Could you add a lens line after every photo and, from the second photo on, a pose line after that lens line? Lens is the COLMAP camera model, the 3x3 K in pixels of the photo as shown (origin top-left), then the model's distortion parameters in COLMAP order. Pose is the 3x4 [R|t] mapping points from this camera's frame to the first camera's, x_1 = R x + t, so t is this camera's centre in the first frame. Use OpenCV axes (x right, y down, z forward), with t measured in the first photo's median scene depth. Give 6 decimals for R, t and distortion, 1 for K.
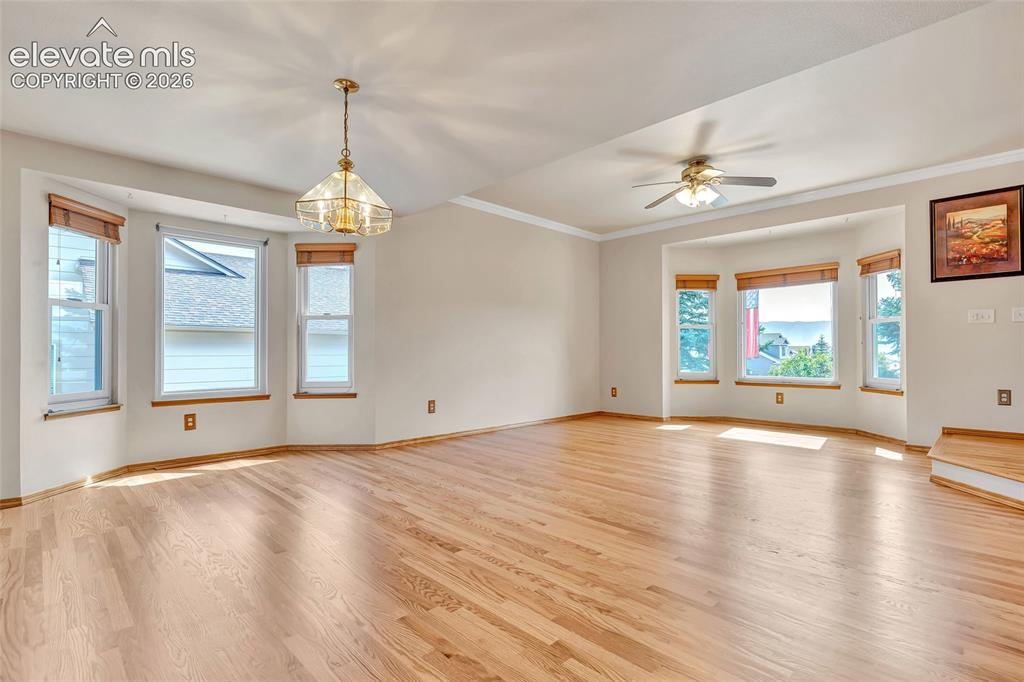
lens RADIAL K [[489.0, 0, 517.2], [0, 489.0, 344.4], [0, 0, 1]] dist [-0.002980, -0.000091]
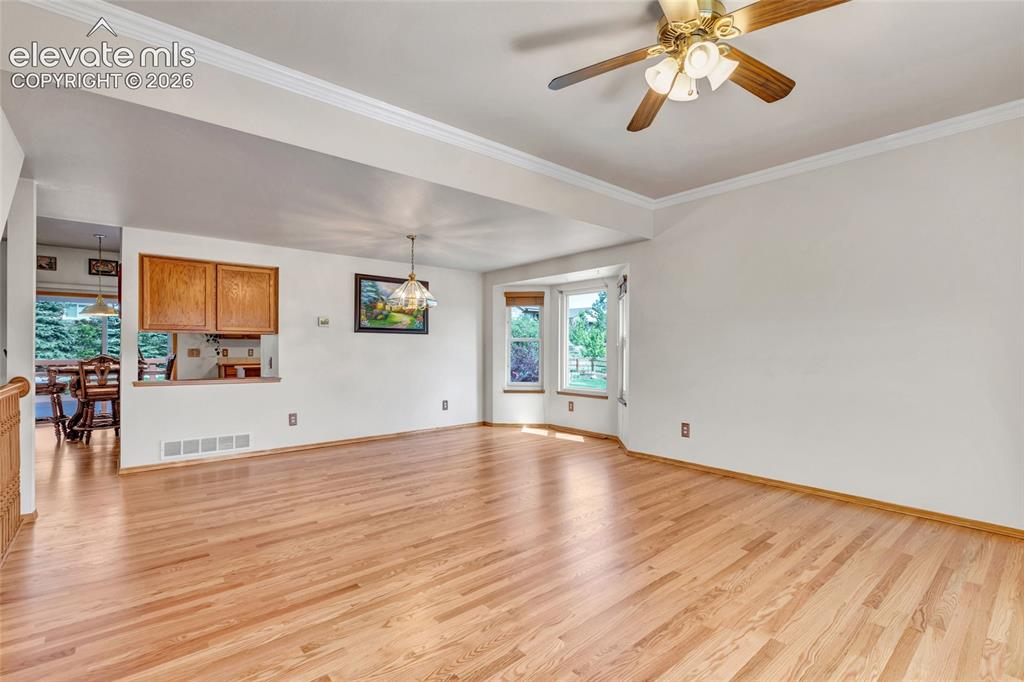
lens RADIAL K [[470.0, 0, 515.0], [0, 470.0, 343.8], [0, 0, 1]] dist [0.010349, -0.002208]
pose [[-0.081663, -0.009302, -0.996617, 0.880286], [0.011048, 0.999887, -0.010238, -0.035723], [0.996599, -0.011847, -0.081551, 0.897041]]
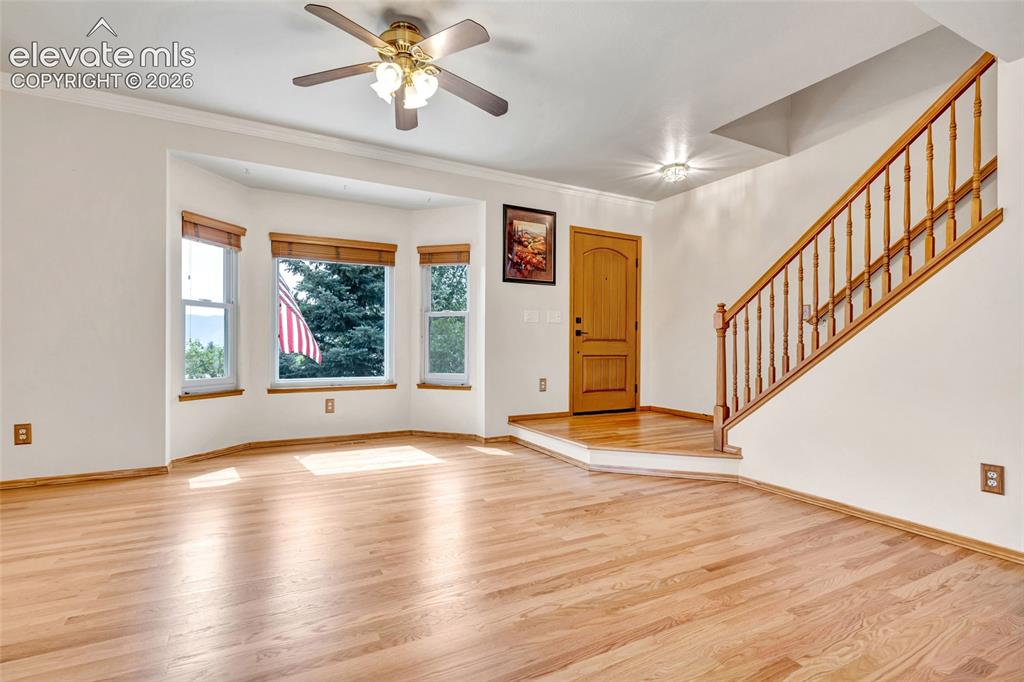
lens RADIAL K [[489.0, 0, 518.1], [0, 489.0, 339.7], [0, 0, 1]] dist [-0.002980, -0.000091]
pose [[0.281357, 0.012989, 0.959515, -0.174409], [-0.020453, 0.999762, -0.007536, 0.007535], [-0.959385, -0.017505, 0.281556, 0.718829]]
